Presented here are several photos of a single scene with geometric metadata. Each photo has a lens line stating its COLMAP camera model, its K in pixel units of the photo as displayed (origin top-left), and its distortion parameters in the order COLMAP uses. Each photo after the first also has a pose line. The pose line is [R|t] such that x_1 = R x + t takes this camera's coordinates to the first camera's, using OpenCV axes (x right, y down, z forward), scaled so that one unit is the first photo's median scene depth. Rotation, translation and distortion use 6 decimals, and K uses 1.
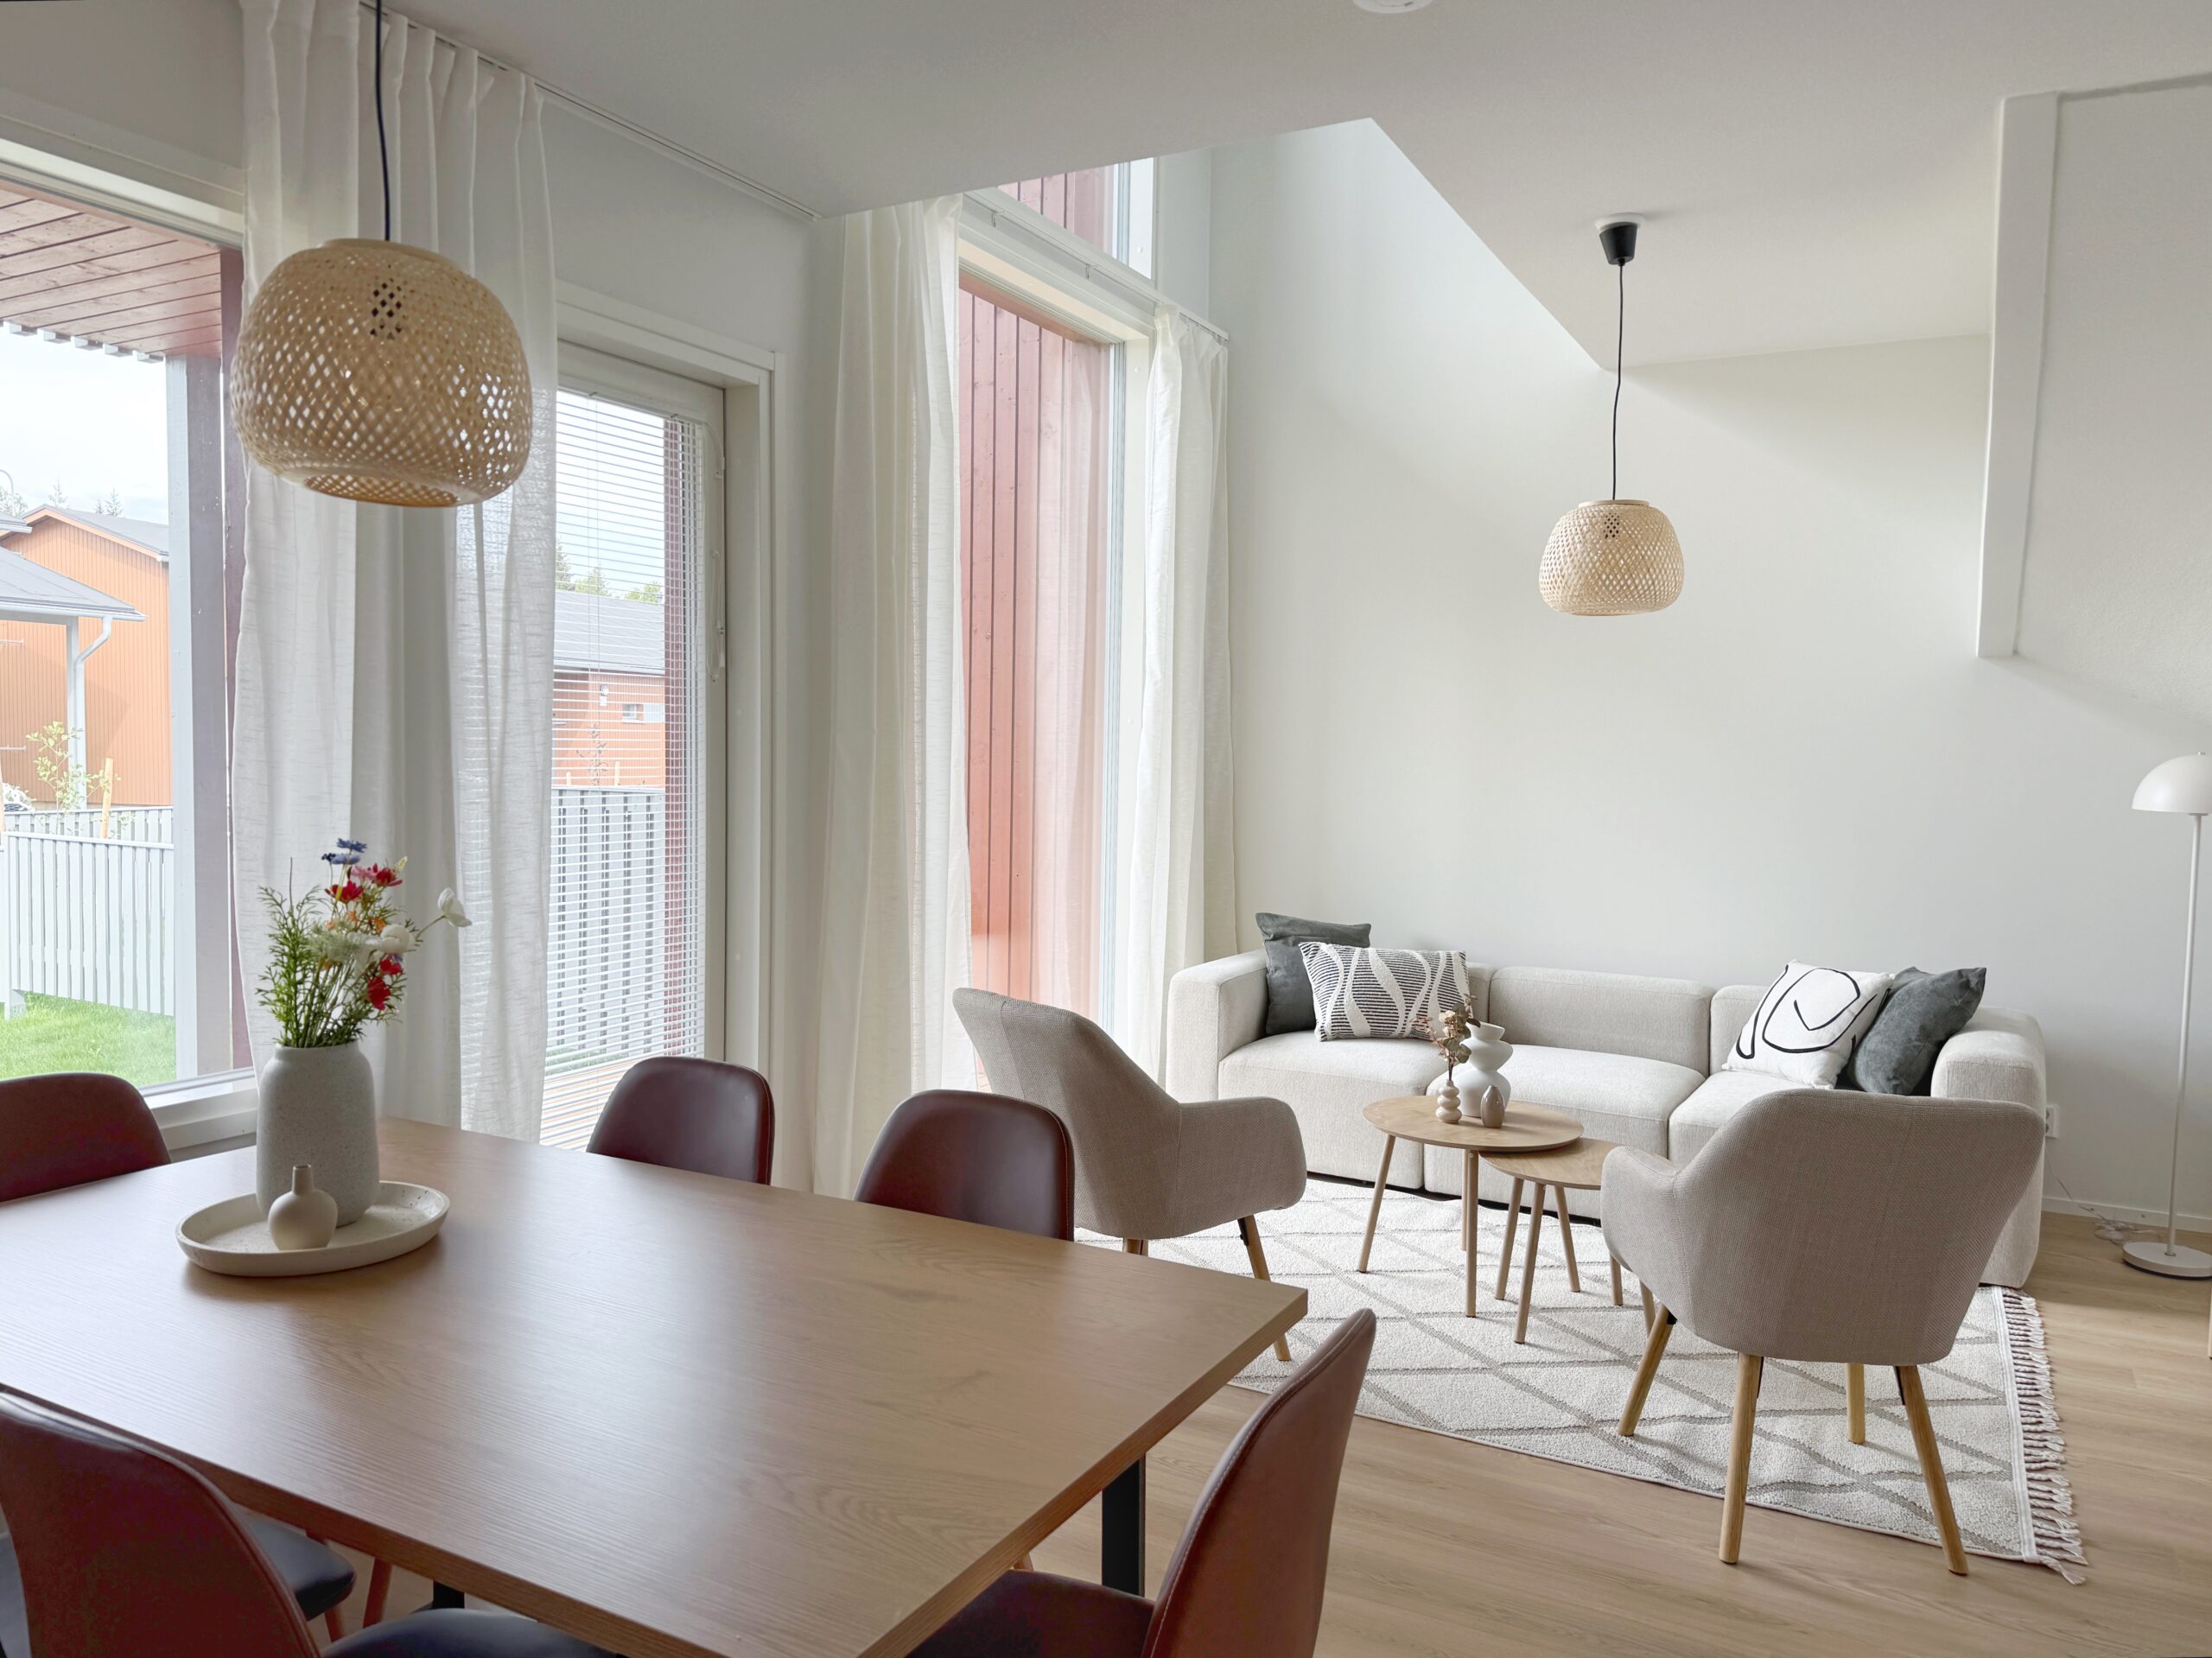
lens RADIAL K [[1575.2, 0, 1058.5], [0, 1575.2, 818.9], [0, 0, 1]] dist [0.117455, -0.125878]
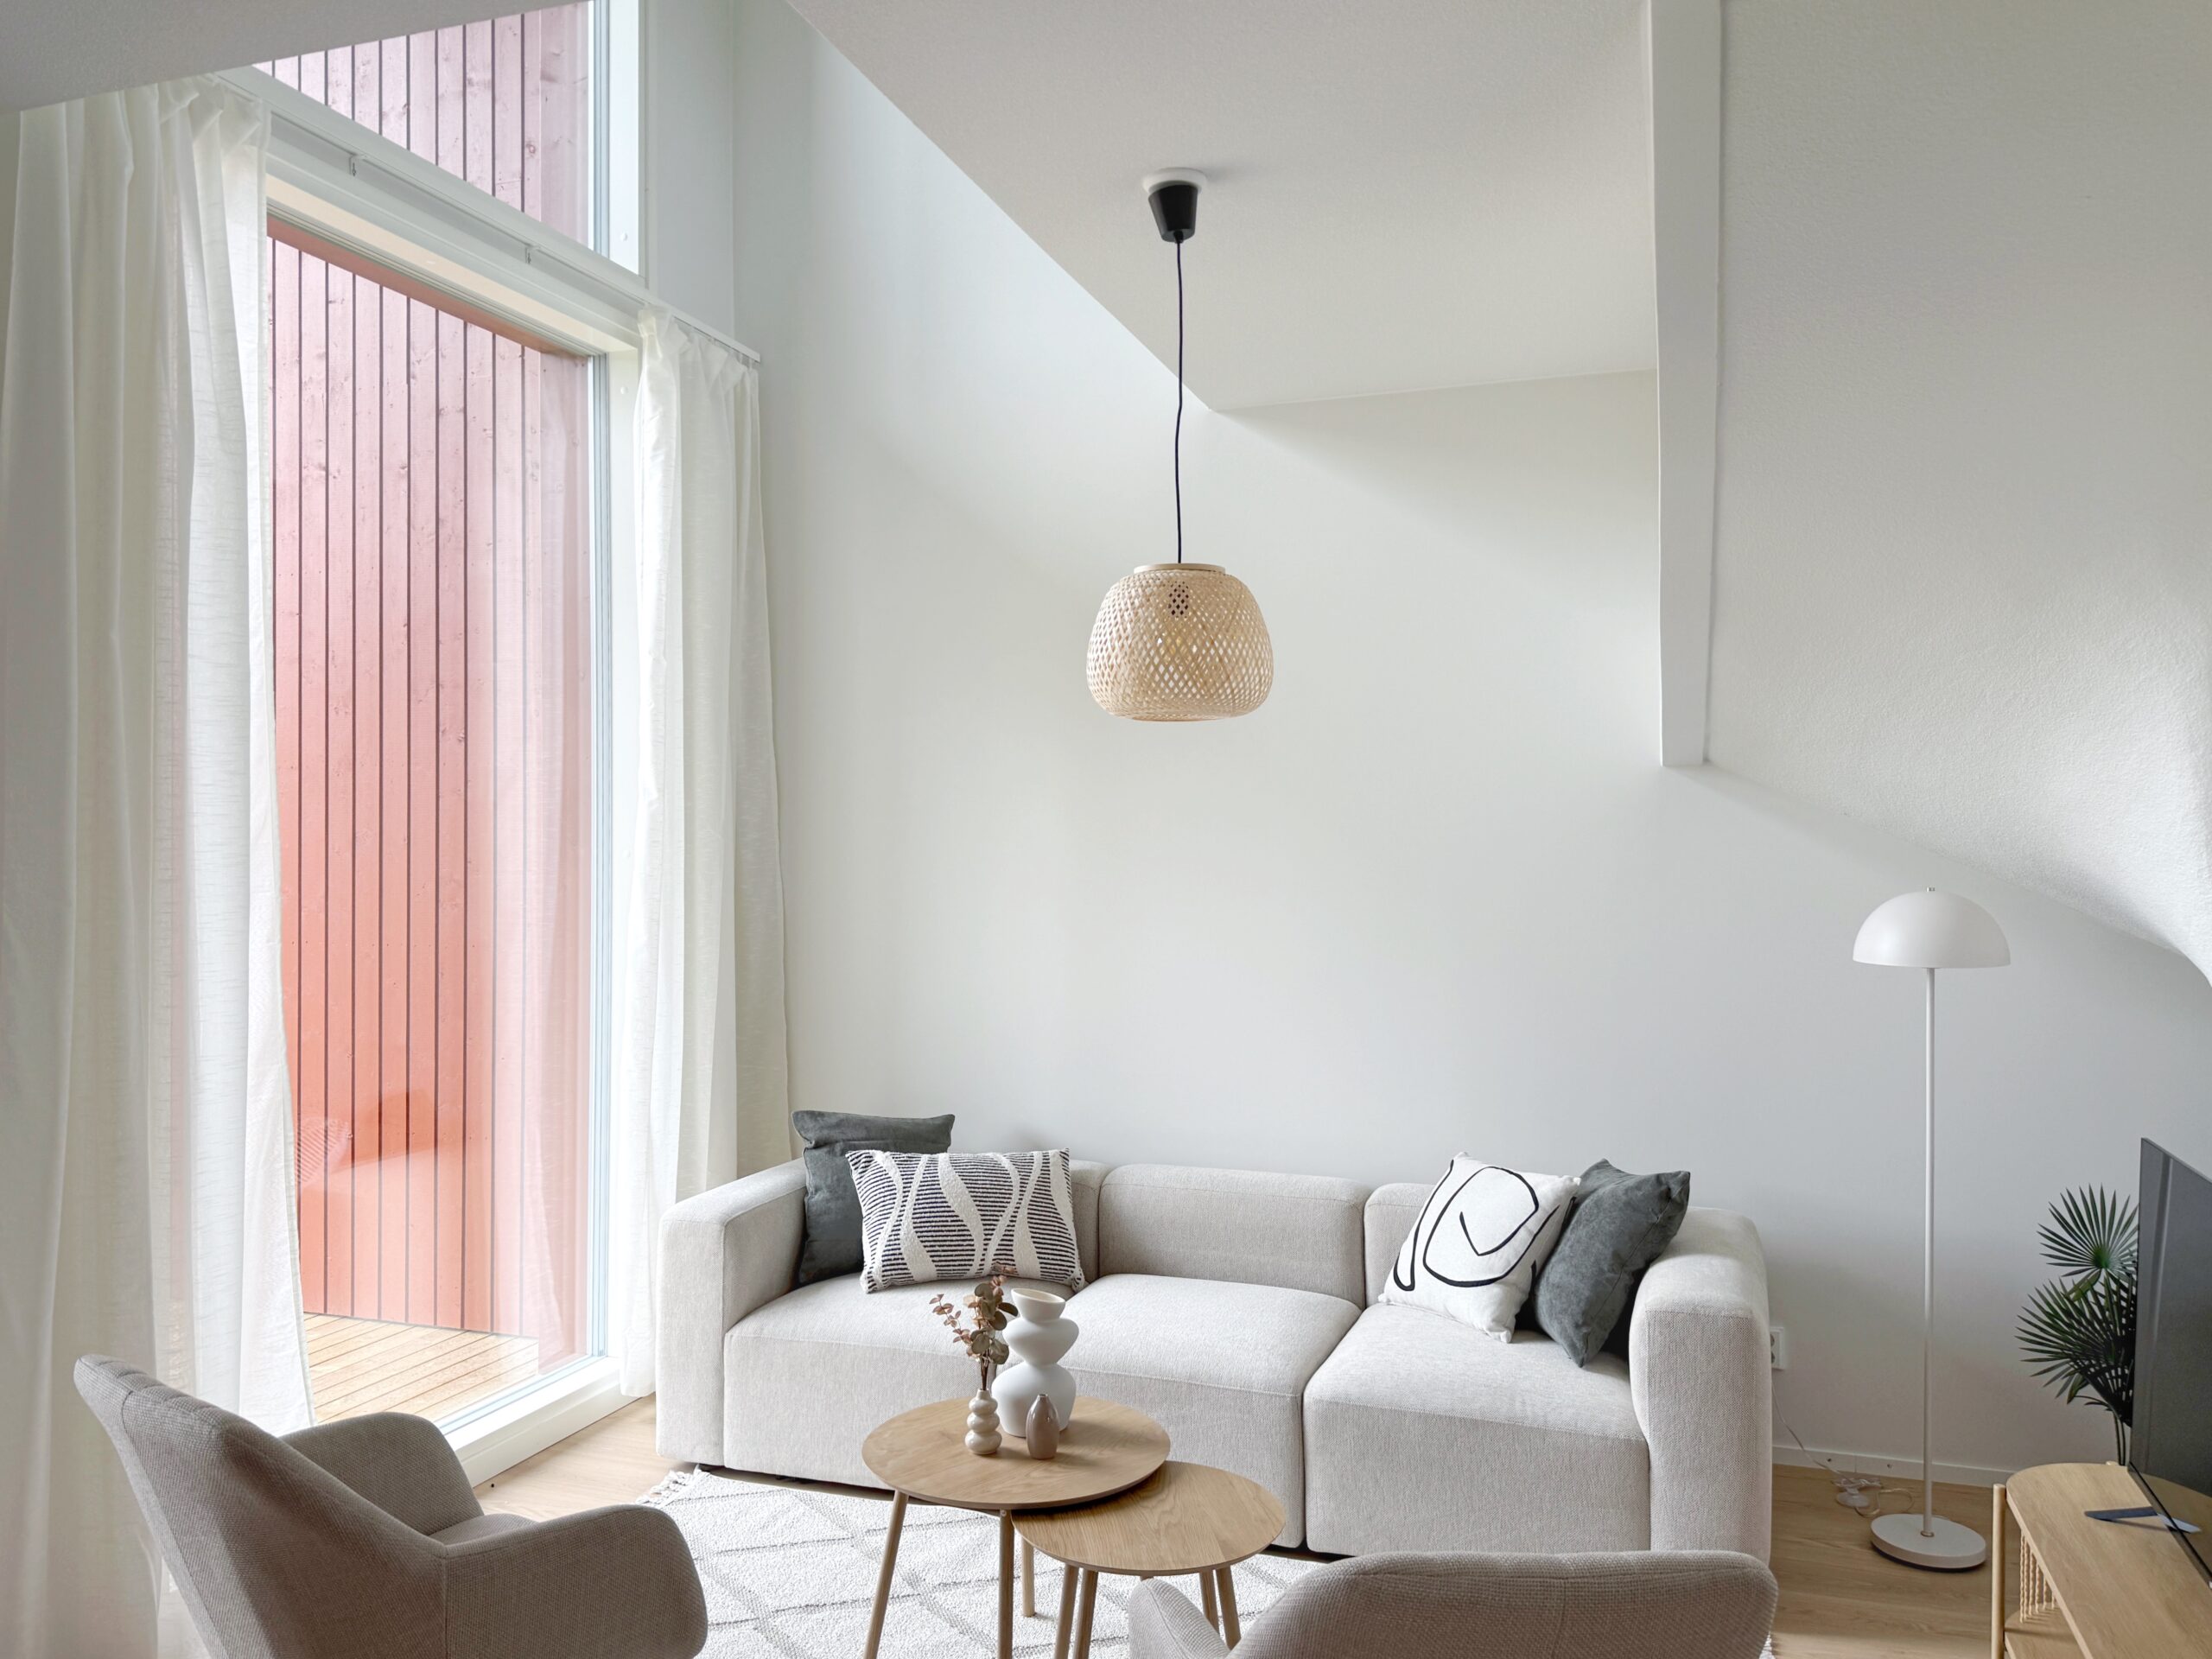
lens RADIAL K [[1575.3, 0, 1058.5], [0, 1575.3, 819.4], [0, 0, 1]] dist [0.117455, -0.125878]
pose [[0.989386, -0.011579, 0.144852, 0.147660], [0.019568, 0.998357, -0.053849, -0.036580], [-0.143990, 0.056112, 0.987987, 0.243700]]
